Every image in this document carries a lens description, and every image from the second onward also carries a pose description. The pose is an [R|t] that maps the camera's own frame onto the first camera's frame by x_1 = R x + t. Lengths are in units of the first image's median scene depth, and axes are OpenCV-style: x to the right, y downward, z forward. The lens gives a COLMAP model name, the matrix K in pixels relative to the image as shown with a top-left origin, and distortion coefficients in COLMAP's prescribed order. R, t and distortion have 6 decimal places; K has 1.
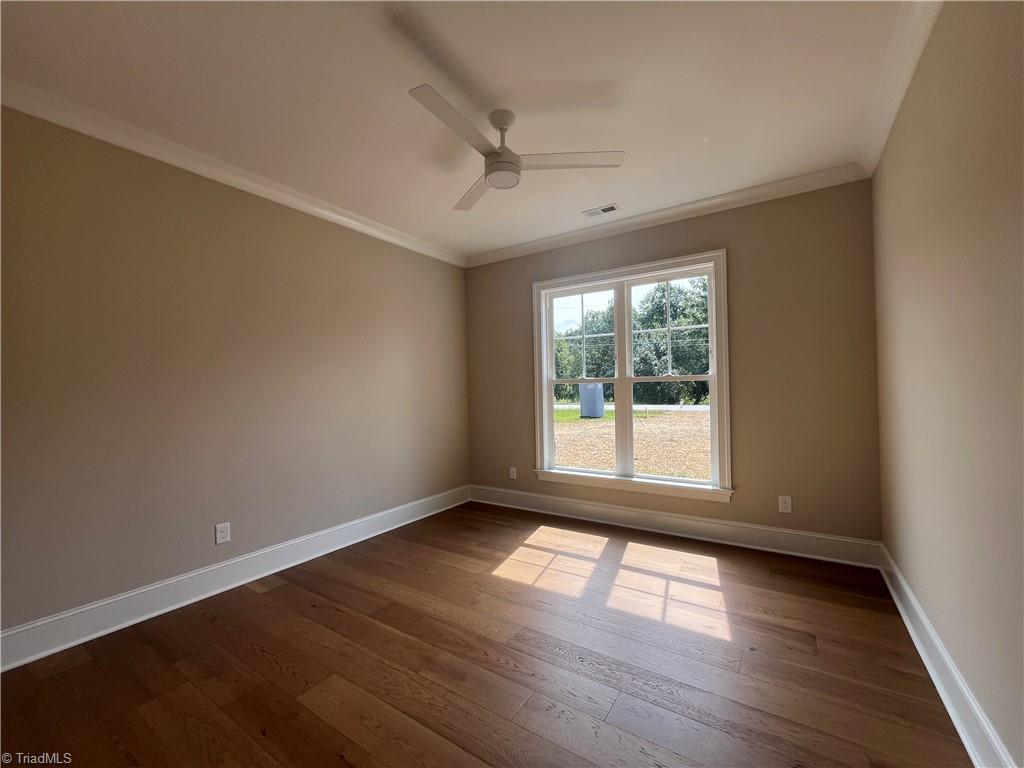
lens RADIAL K [[417.2, 0, 512.0], [0, 417.2, 384.0], [0, 0, 1]] dist [0.000244, -0.000379]
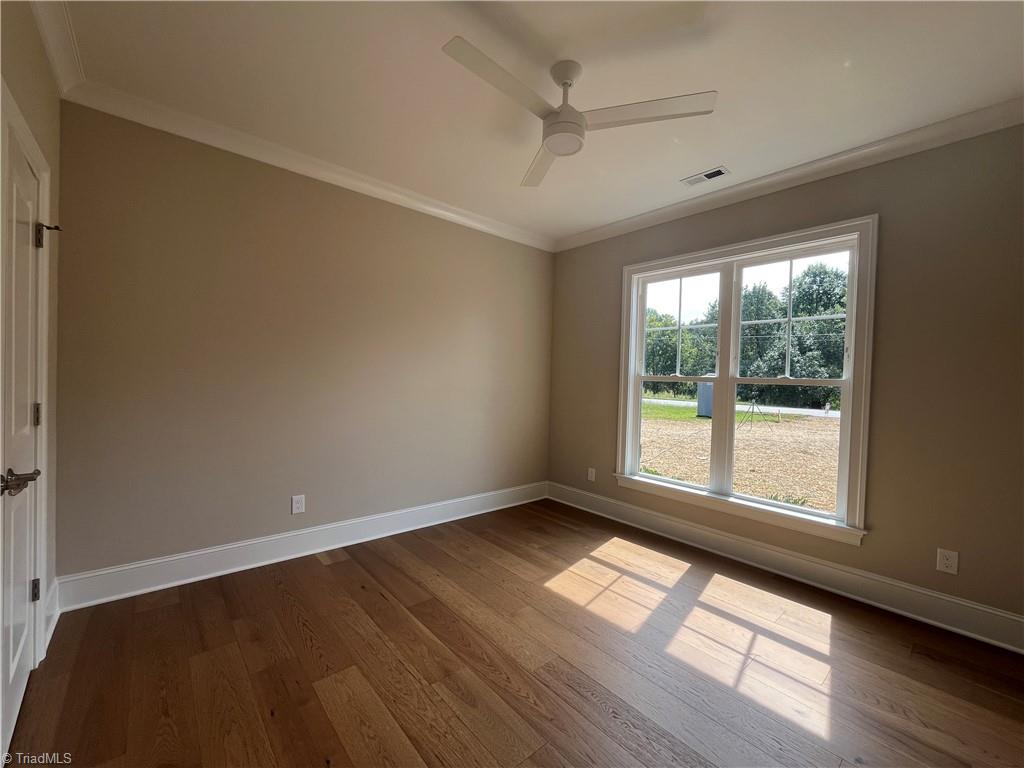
lens RADIAL K [[417.2, 0, 512.0], [0, 417.2, 384.0], [0, 0, 1]] dist [0.000244, -0.000379]
pose [[0.962377, 0.051635, -0.266767, 0.100883], [-0.044657, 0.998485, 0.032163, -0.012429], [0.268024, -0.019040, 0.963224, 0.098152]]
